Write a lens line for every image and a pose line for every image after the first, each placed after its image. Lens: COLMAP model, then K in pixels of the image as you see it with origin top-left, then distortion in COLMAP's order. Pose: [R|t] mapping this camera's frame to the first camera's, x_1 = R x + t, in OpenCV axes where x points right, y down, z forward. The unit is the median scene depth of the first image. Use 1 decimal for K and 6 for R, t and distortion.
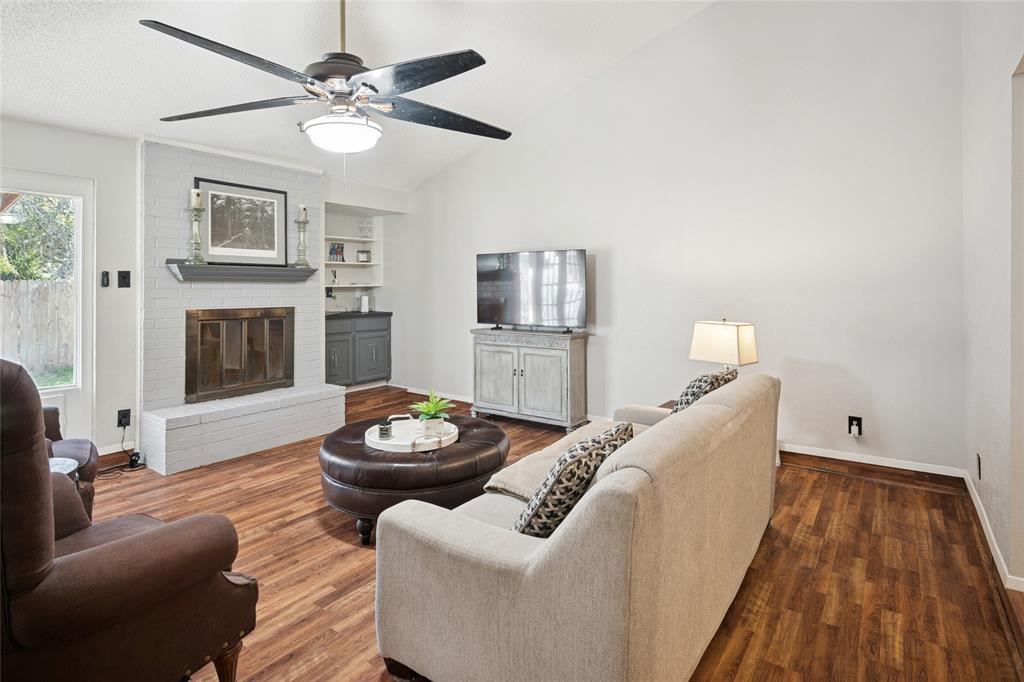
lens RADIAL K [[538.1, 0, 512.8], [0, 538.1, 284.6], [0, 0, 1]] dist [-0.001539, -0.000037]
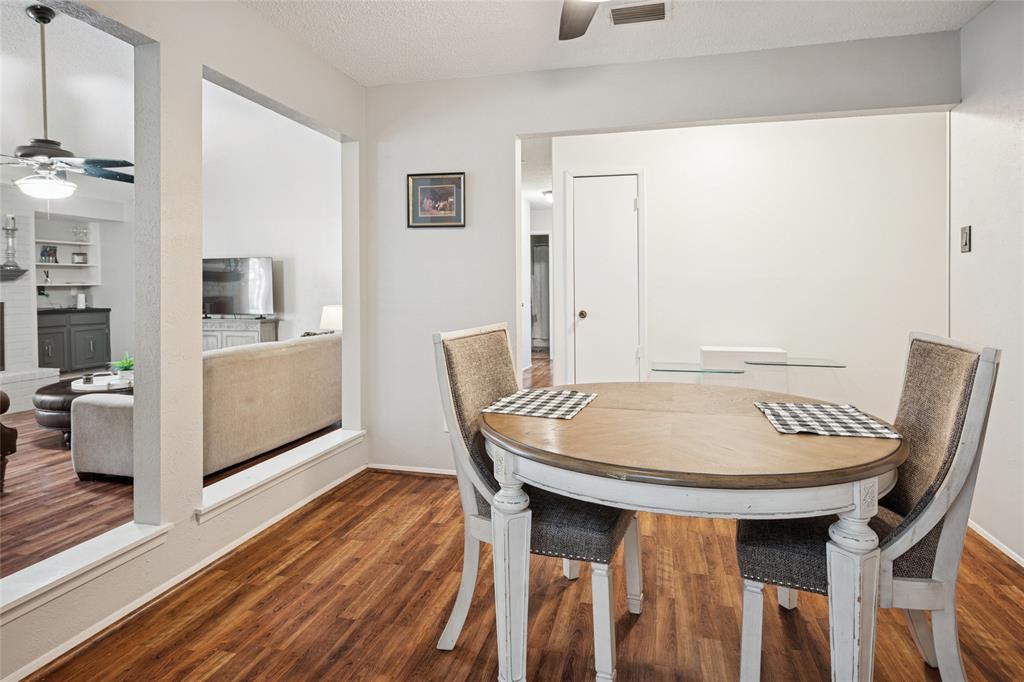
lens RADIAL K [[562.7, 0, 504.8], [0, 562.7, 300.7], [0, 0, 1]] dist [0.016635, -0.001602]
pose [[0.938669, -0.010852, 0.344650, 0.196583], [0.002426, 0.999688, 0.024869, 0.010824], [-0.344812, -0.022508, 0.938402, -0.557116]]
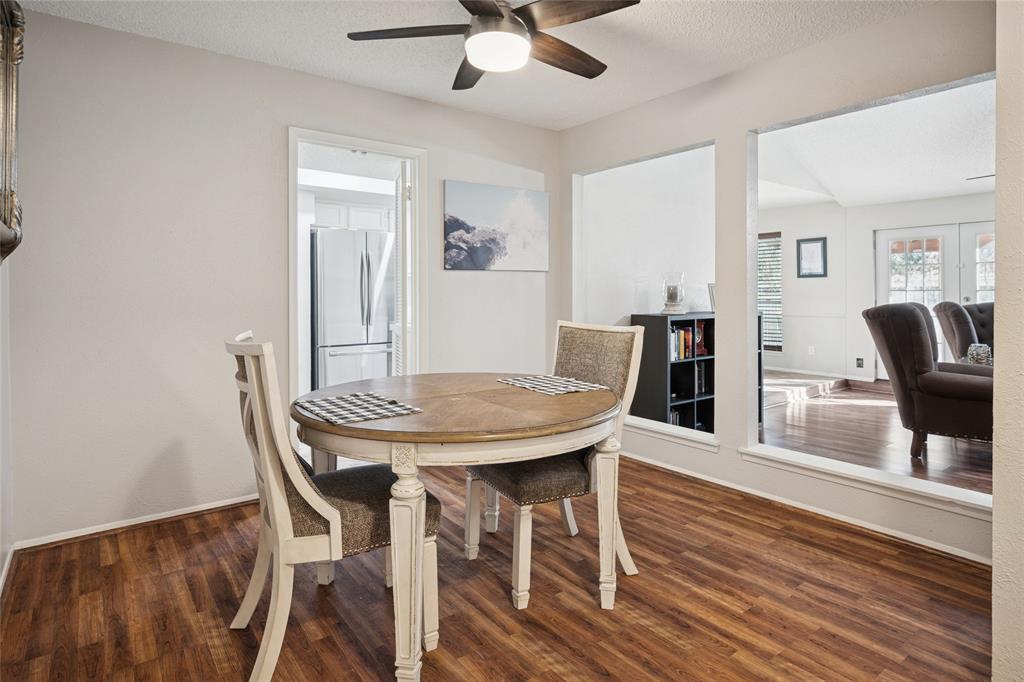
lens RADIAL K [[562.7, 0, 504.8], [0, 562.7, 300.7], [0, 0, 1]] dist [0.016635, -0.001602]
pose [[-0.314479, 0.007631, -0.949234, 0.848439], [0.003299, 0.999970, 0.006945, 0.020426], [0.949259, -0.000948, -0.314495, -0.067991]]
